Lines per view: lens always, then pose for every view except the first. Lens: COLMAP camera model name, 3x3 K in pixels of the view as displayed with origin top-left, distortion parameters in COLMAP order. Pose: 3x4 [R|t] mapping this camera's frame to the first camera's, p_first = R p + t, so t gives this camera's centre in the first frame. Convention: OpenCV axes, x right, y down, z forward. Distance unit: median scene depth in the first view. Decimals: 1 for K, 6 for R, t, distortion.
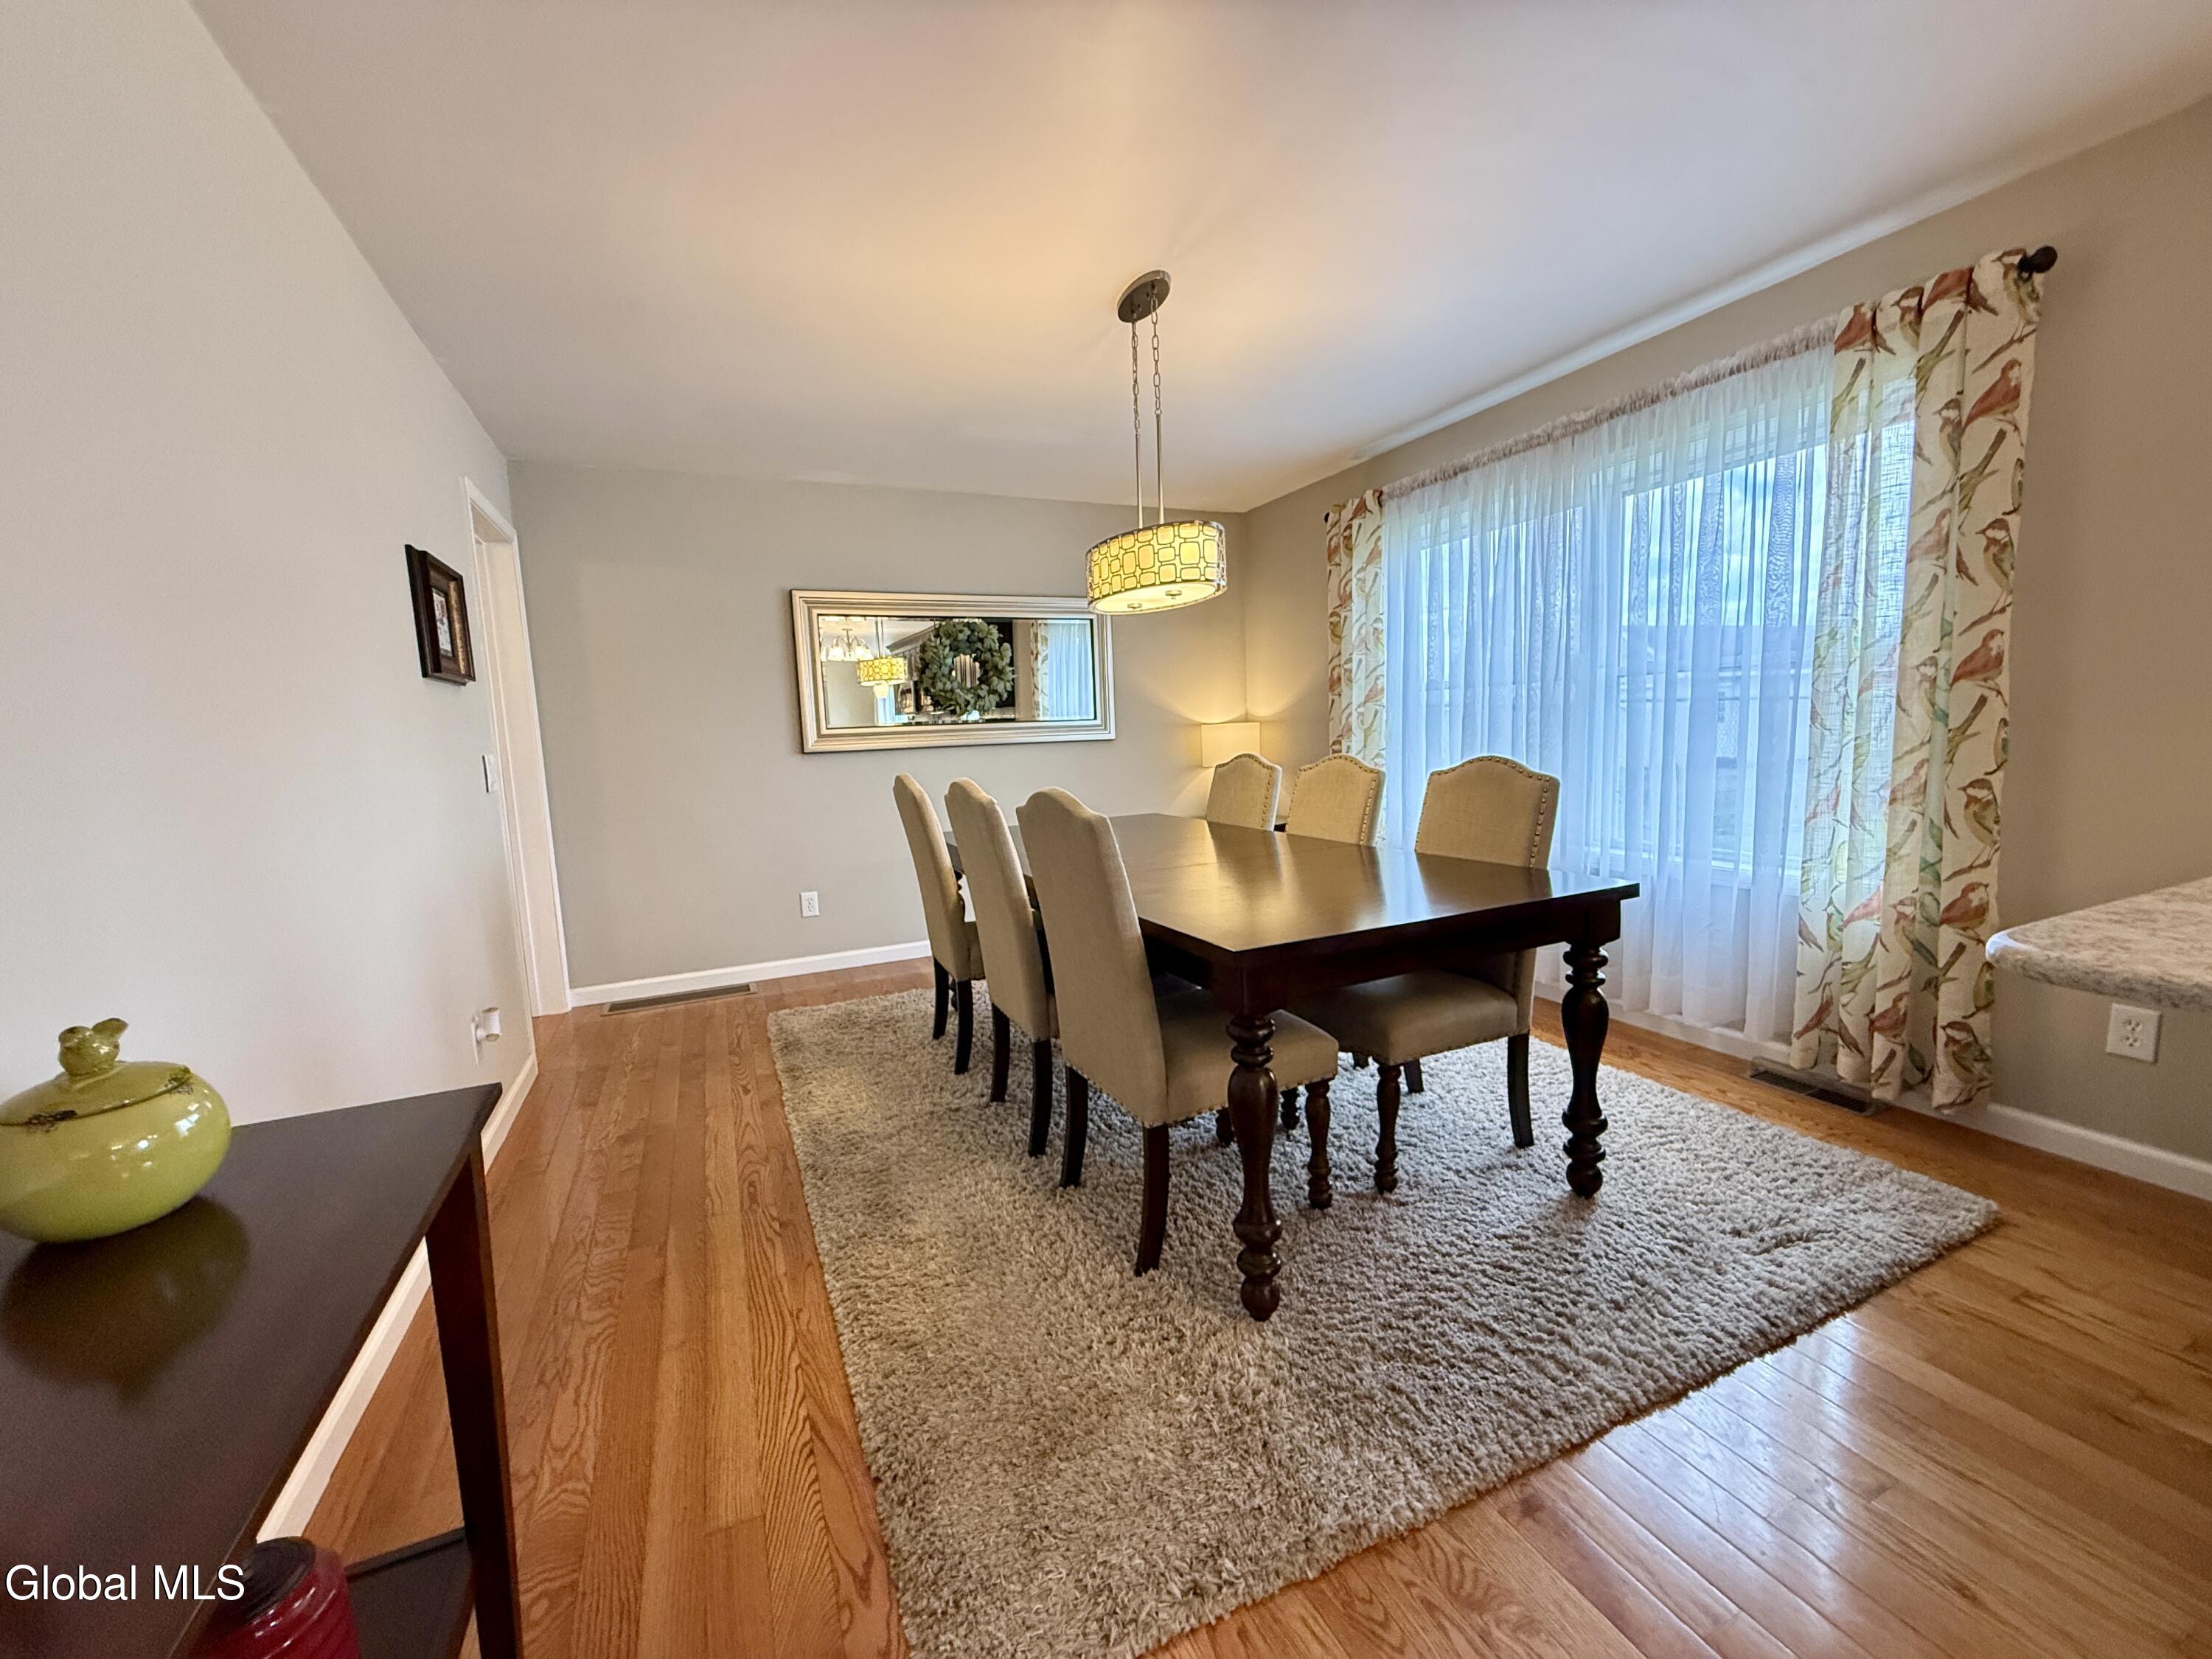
lens RADIAL K [[892.3, 0, 1125.8], [0, 892.3, 834.1], [0, 0, 1]] dist [-0.001281, 0.000569]
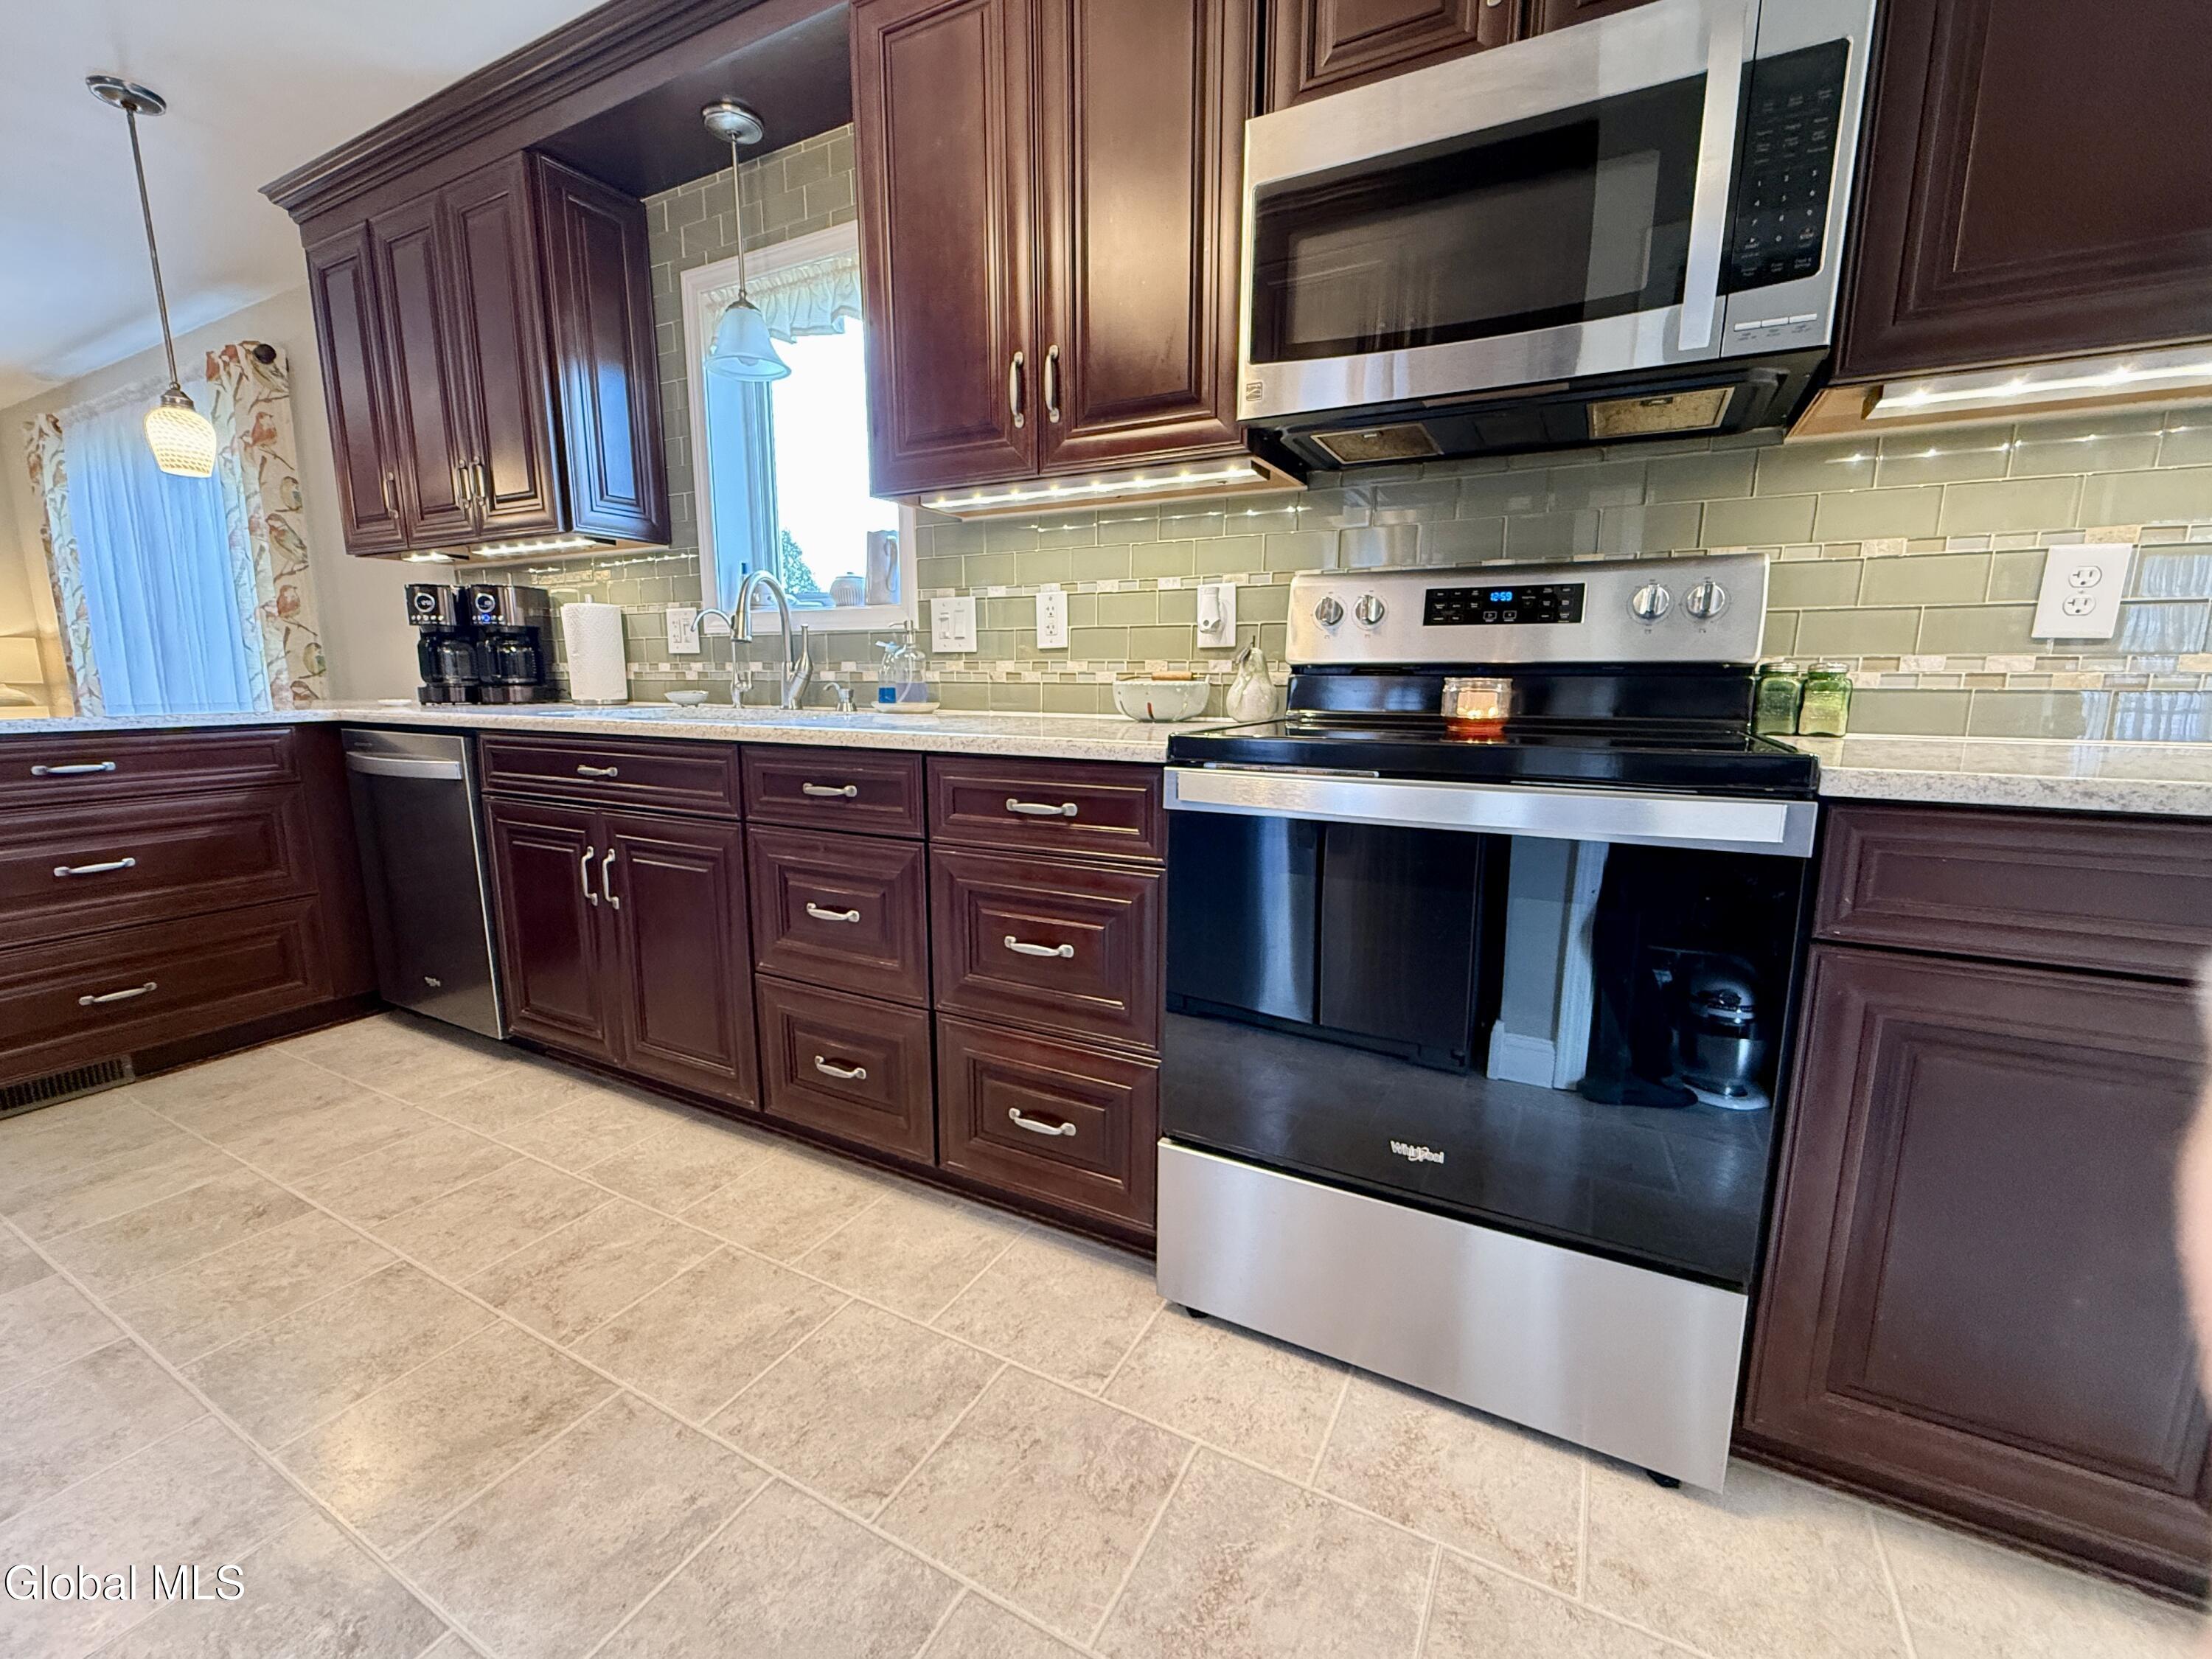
lens RADIAL K [[892.3, 0, 1123.8], [0, 892.3, 833.5], [0, 0, 1]] dist [-0.001281, 0.000569]
pose [[0.792083, -0.061761, 0.607281, 1.088043], [0.034919, 0.997824, 0.055935, 0.160543], [-0.609414, -0.023100, 0.792515, -1.085447]]
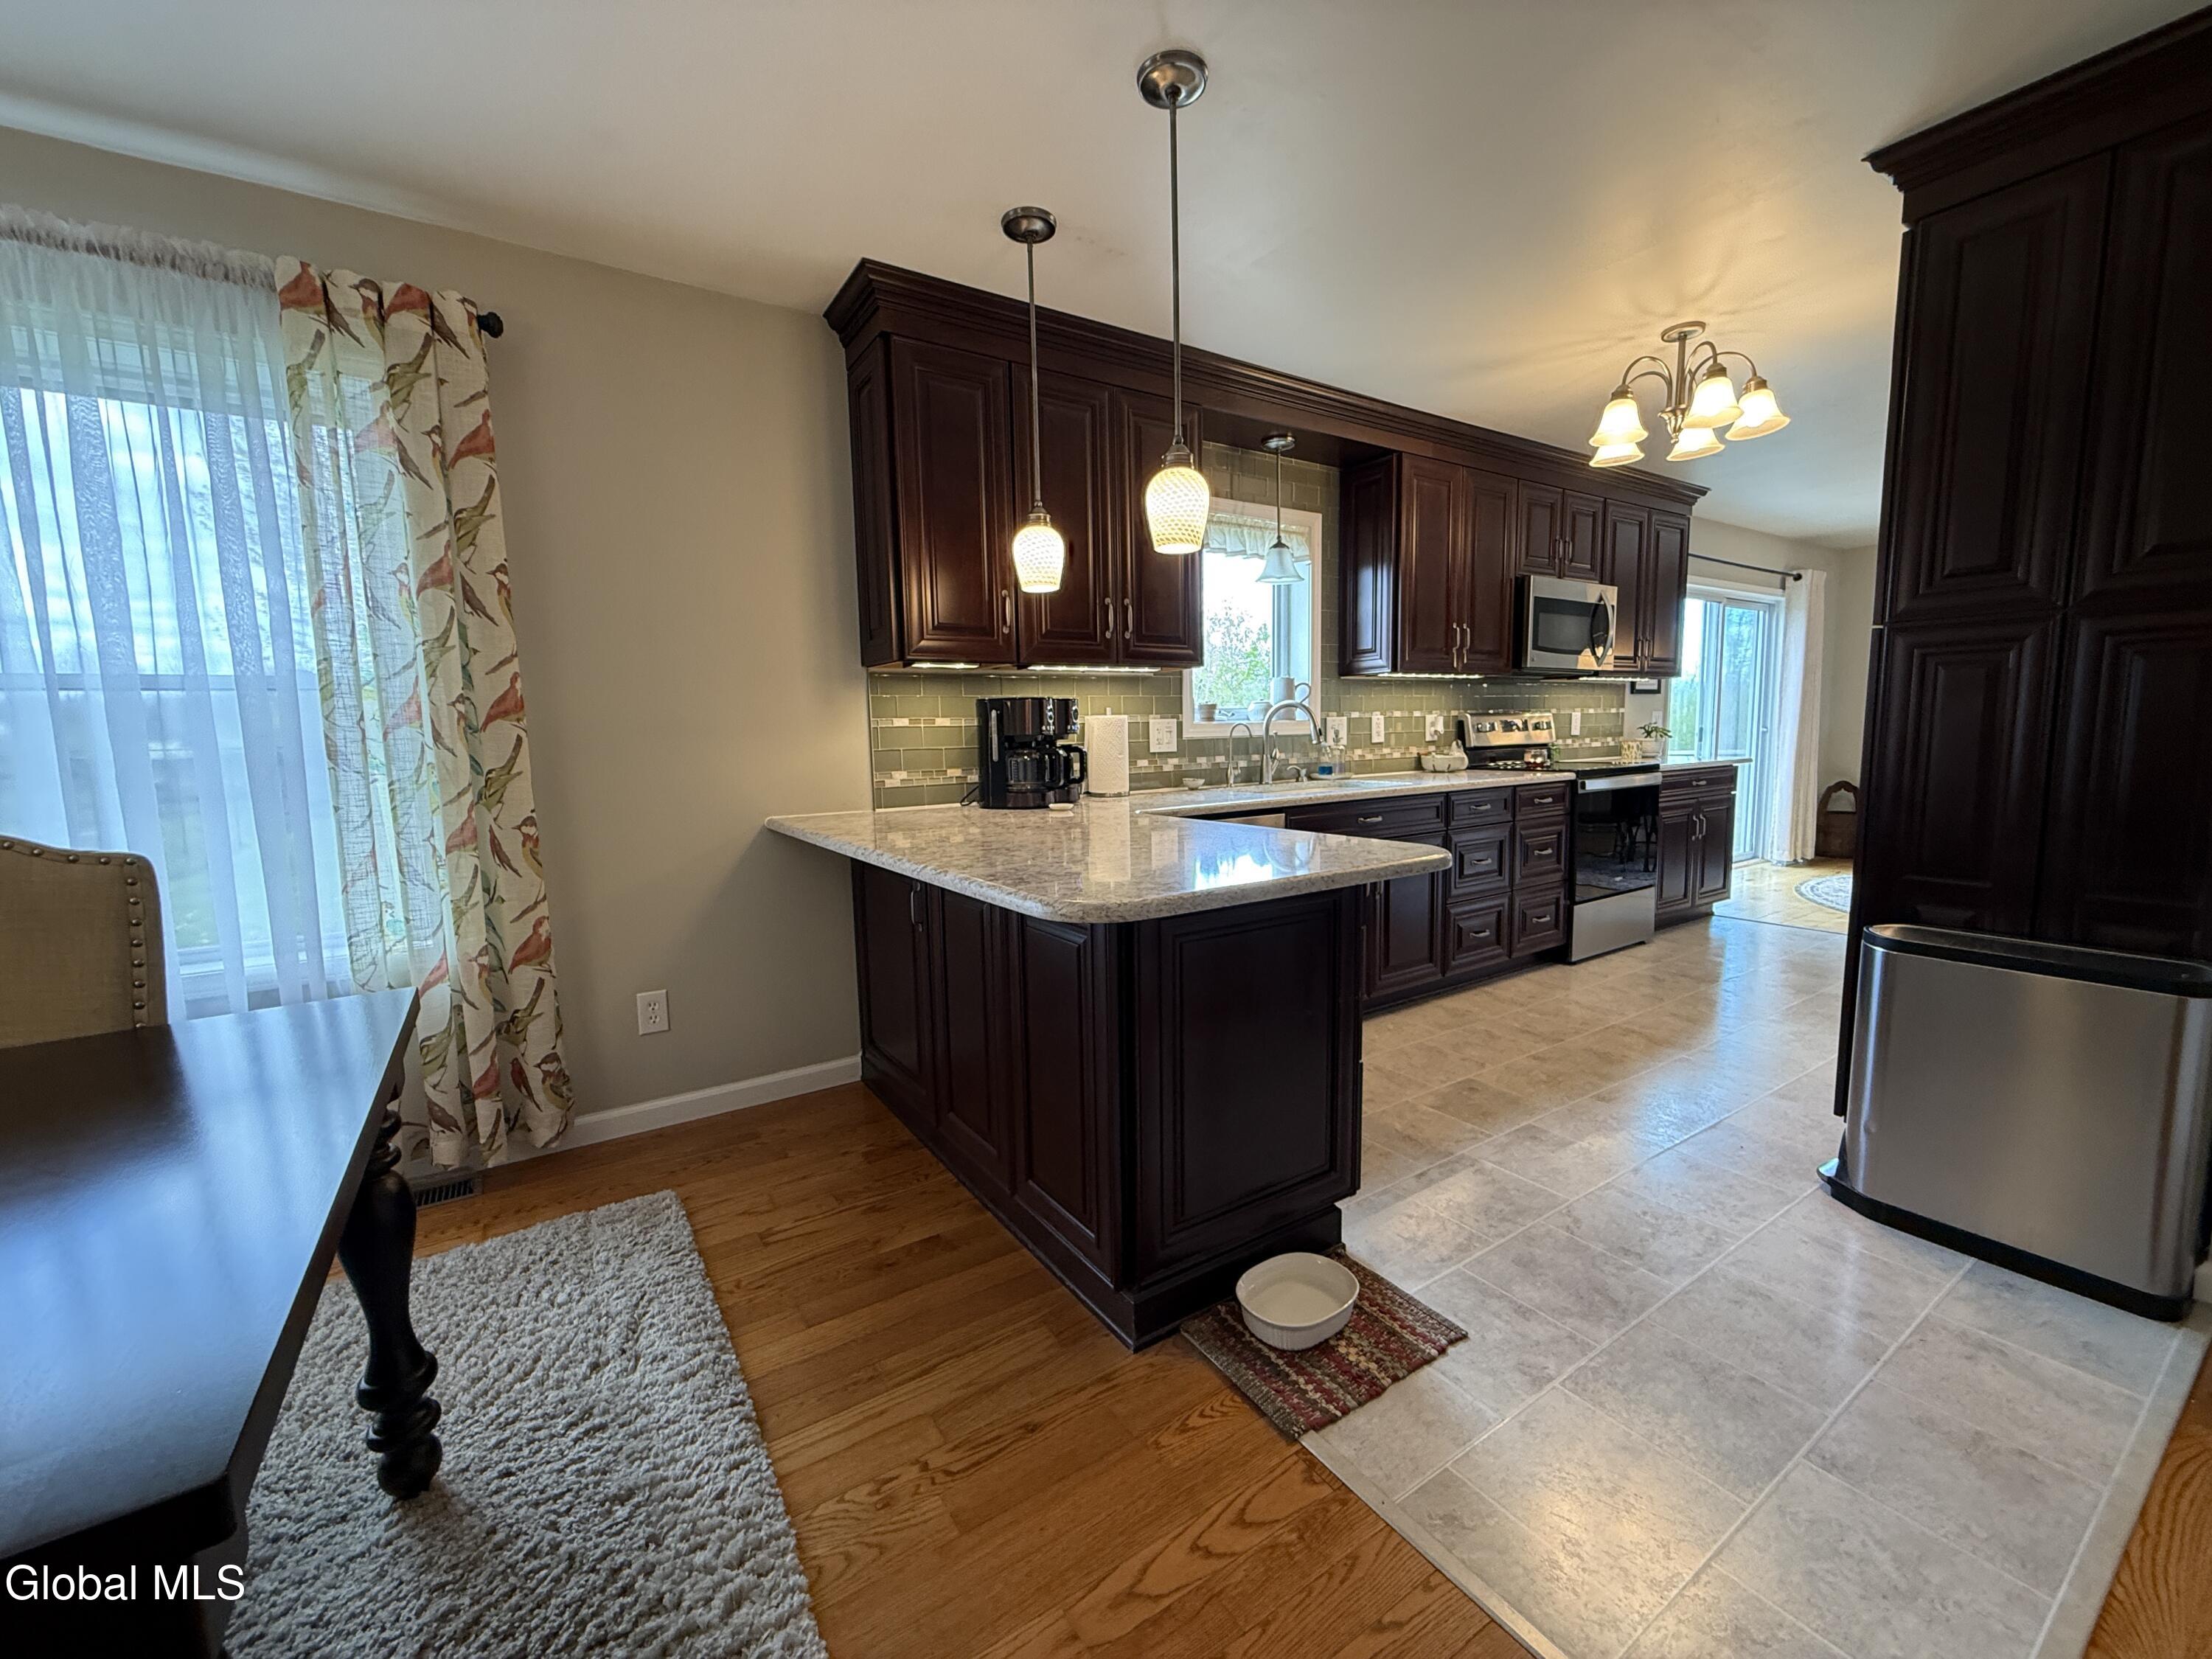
lens RADIAL K [[892.3, 0, 1025.9], [0, 892.3, 846.6], [0, 0, 1]] dist [-0.001281, 0.000569]
pose [[-0.118470, -0.074133, 0.990186, -0.126223], [0.149509, 0.984509, 0.091595, -0.036633], [-0.981637, 0.158893, -0.105551, 0.549938]]
